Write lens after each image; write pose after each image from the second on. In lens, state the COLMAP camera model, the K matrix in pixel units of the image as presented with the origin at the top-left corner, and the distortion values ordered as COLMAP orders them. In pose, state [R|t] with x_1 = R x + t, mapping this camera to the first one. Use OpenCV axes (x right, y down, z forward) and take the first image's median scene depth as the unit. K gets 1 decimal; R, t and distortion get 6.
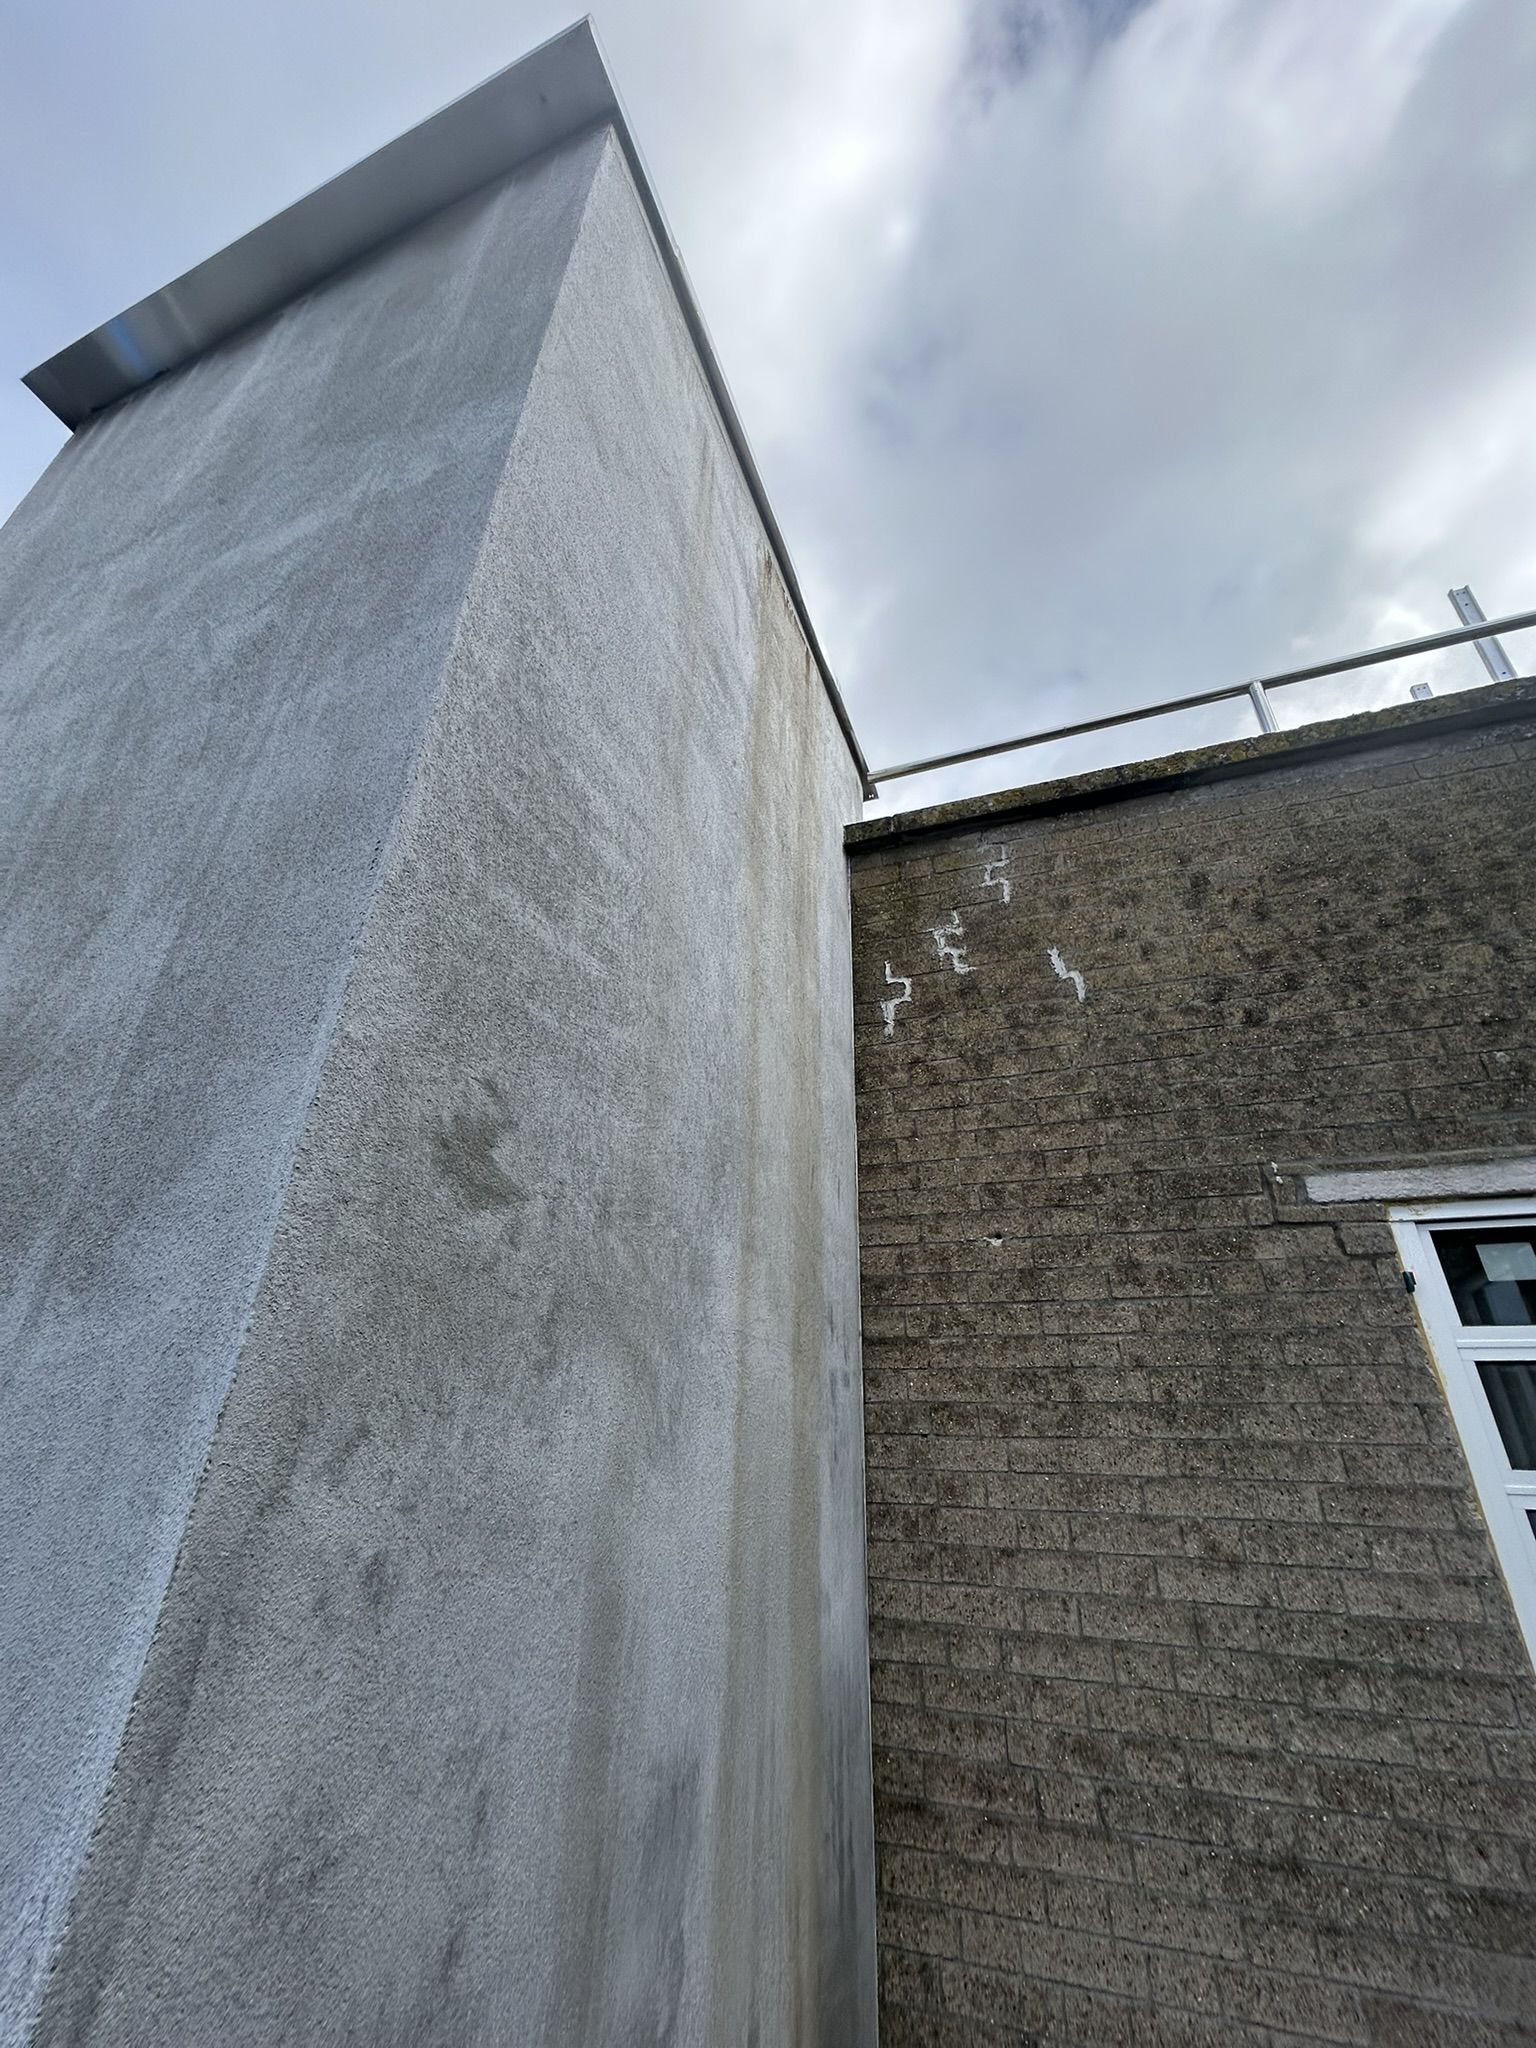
lens RADIAL K [[822.1, 0, 773.5], [0, 822.1, 1021.2], [0, 0, 1]] dist [-0.000222, 0.000102]
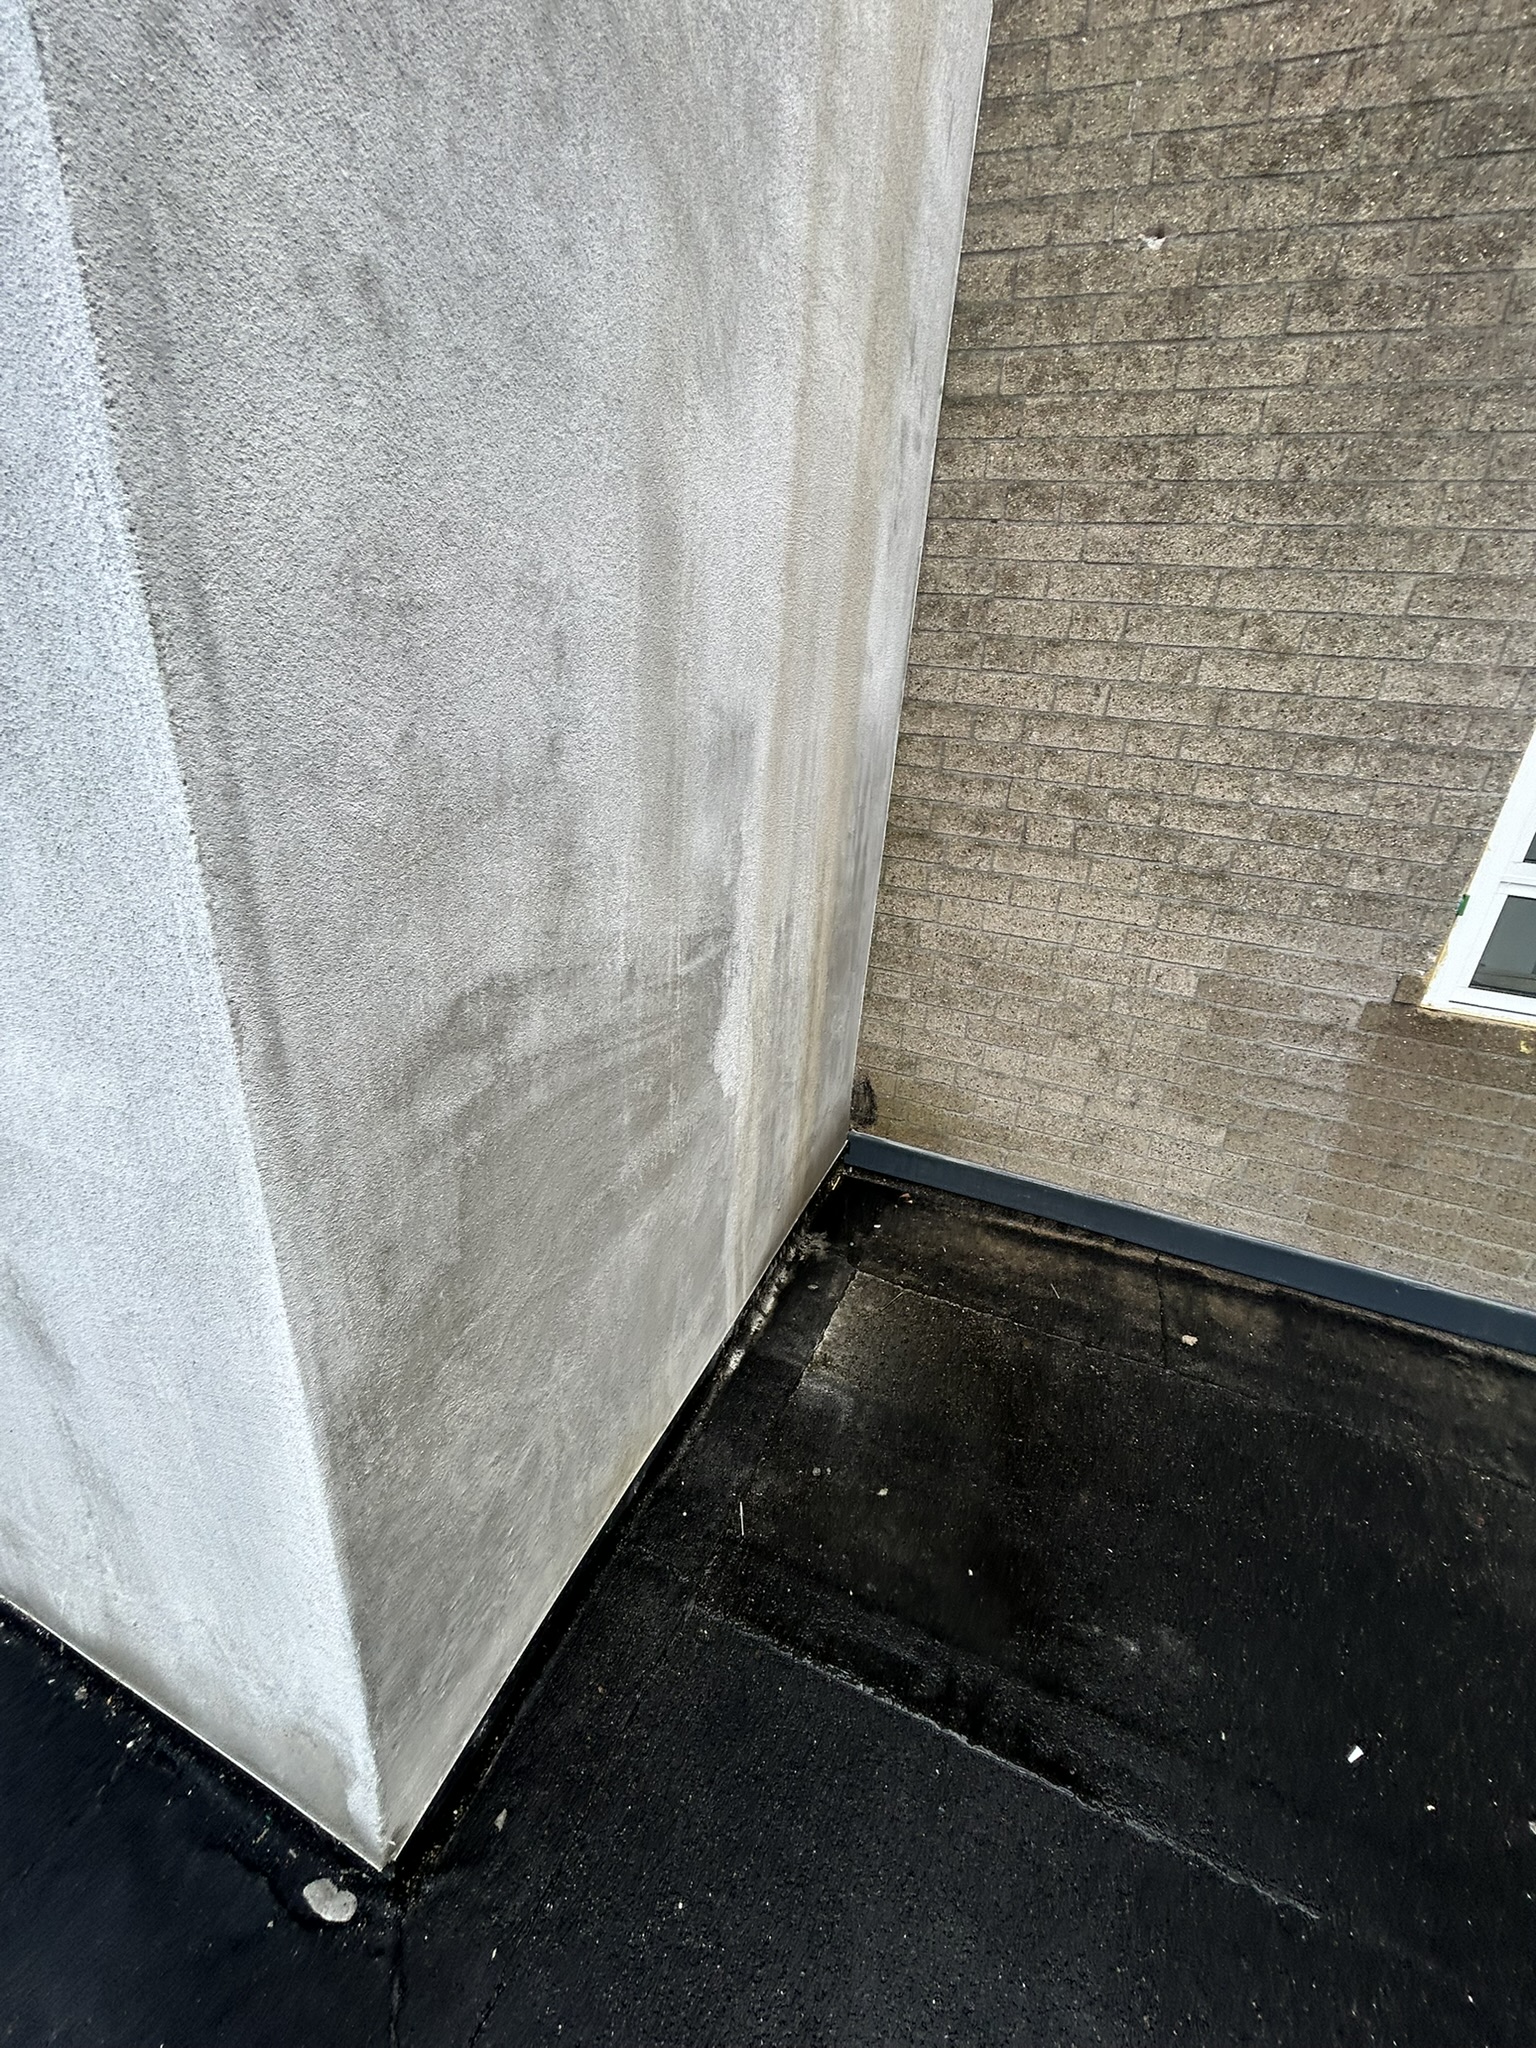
lens RADIAL K [[822.1, 0, 773.3], [0, 822.1, 1026.6], [0, 0, 1]] dist [-0.000222, 0.000102]
pose [[0.998201, 0.059898, -0.002528, -0.025199], [-0.036071, 0.633734, 0.772709, 0.201055], [0.047886, -0.771228, 0.634755, -0.004514]]
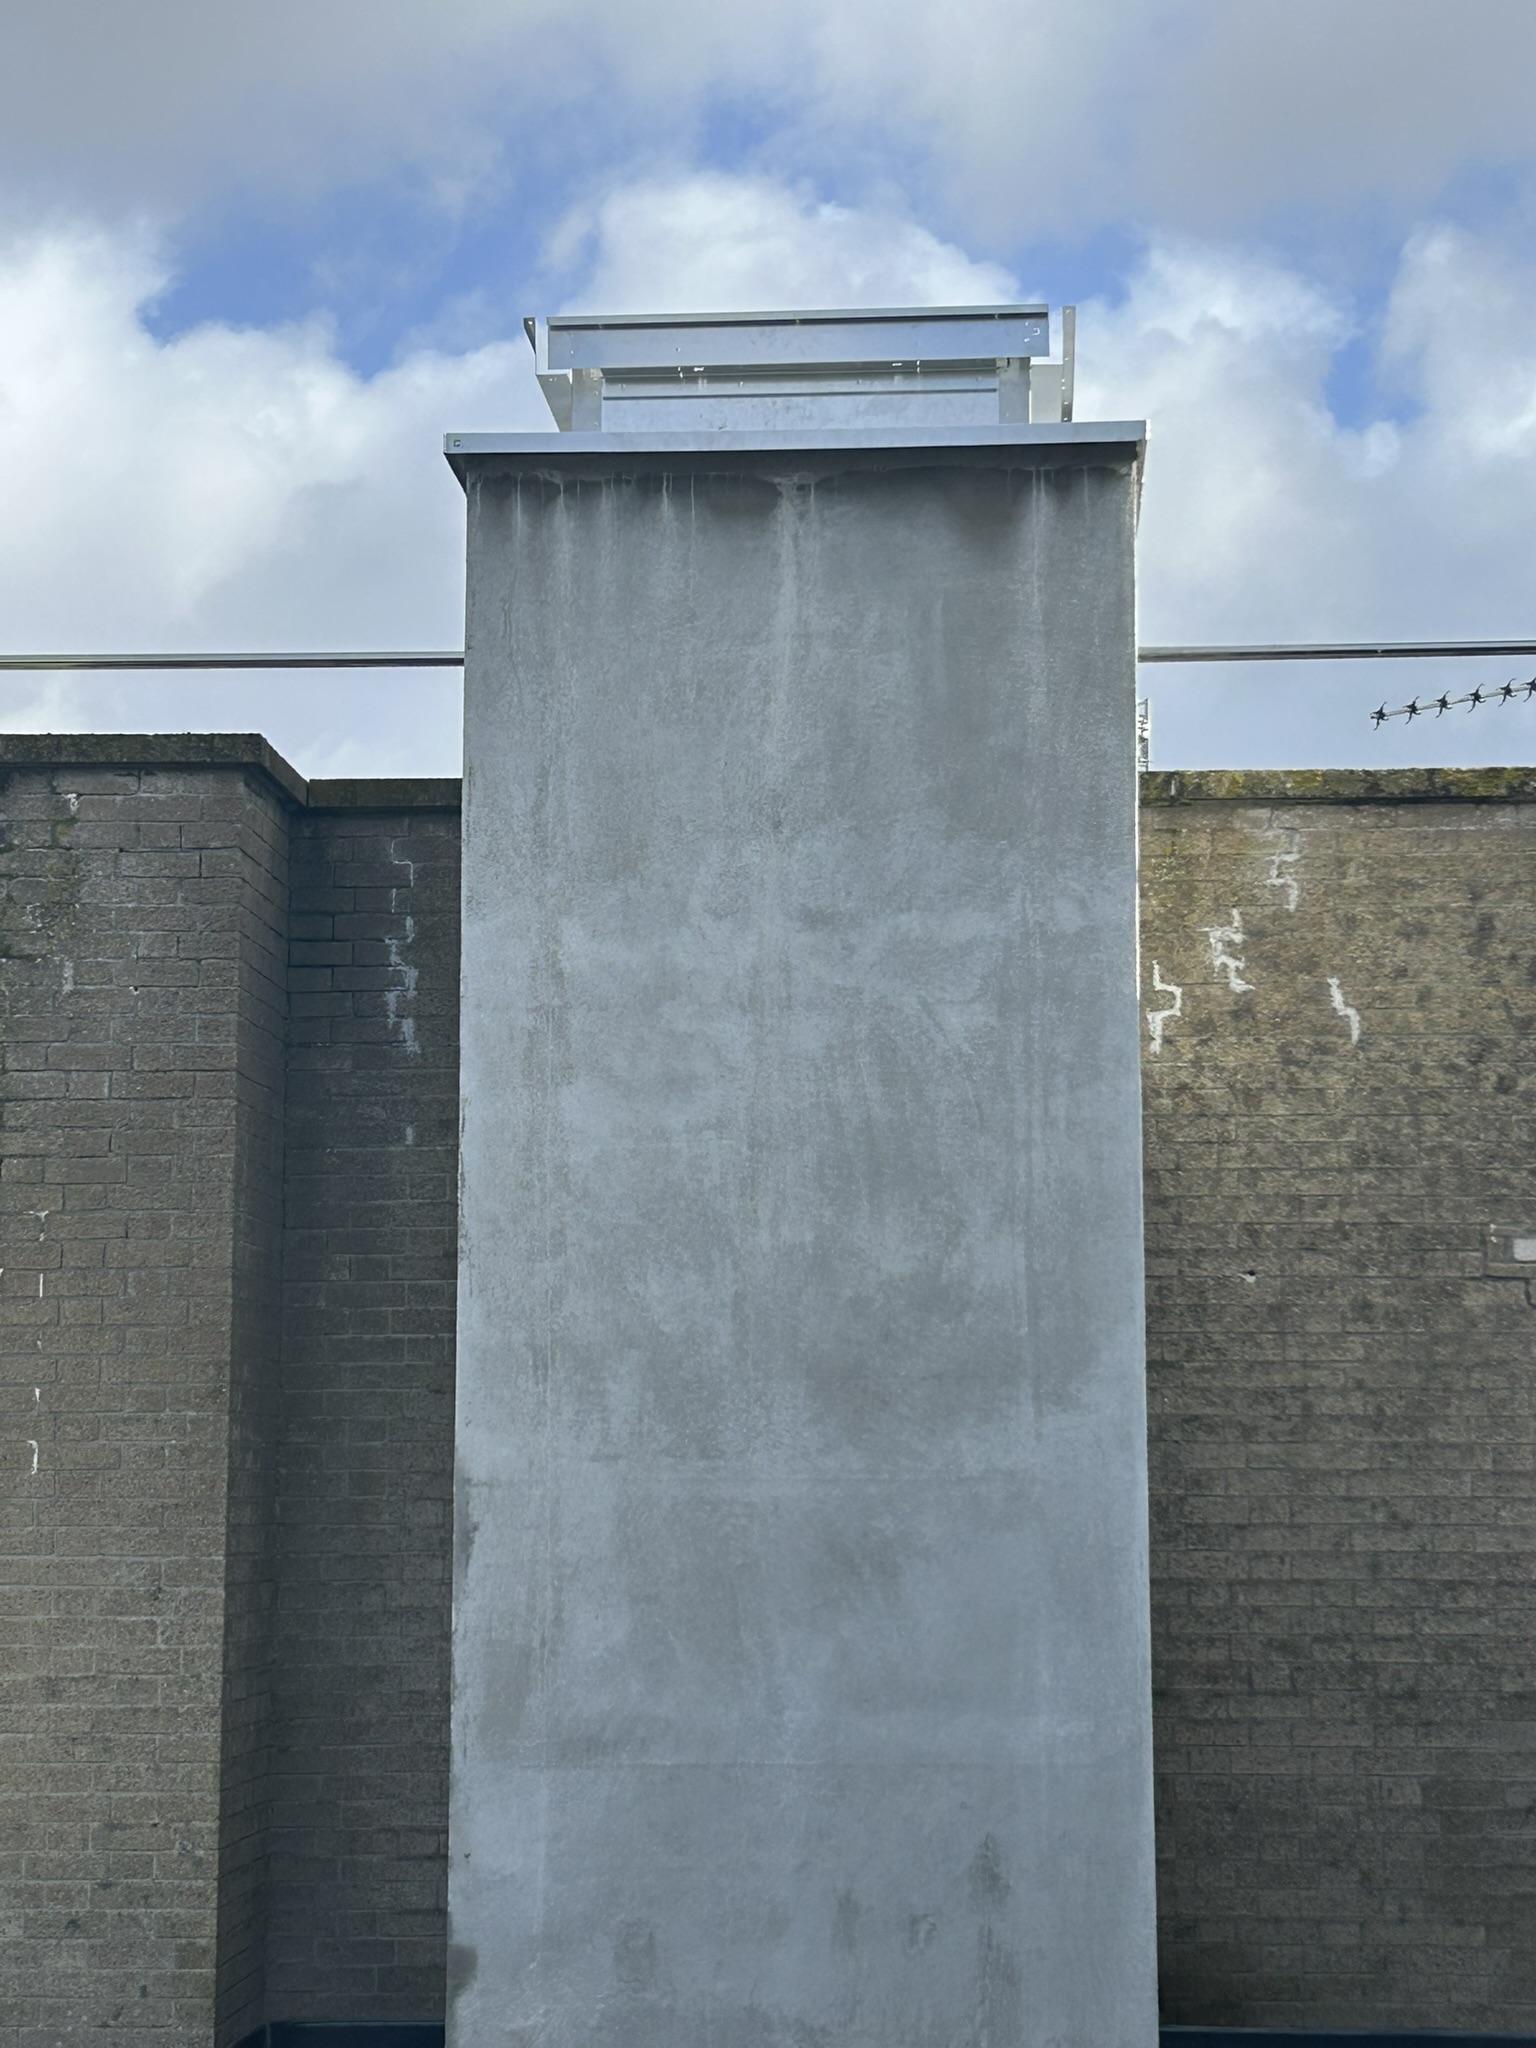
lens RADIAL K [[3814.2, 0, 747.0], [0, 3814.2, 939.2], [0, 0, 1]] dist [0.103362, 0.000000]
pose [[0.958521, 0.018068, 0.284450, -2.273182], [-0.111956, 0.941642, 0.317451, -2.111712], [-0.262115, -0.336130, 0.904606, -4.065633]]
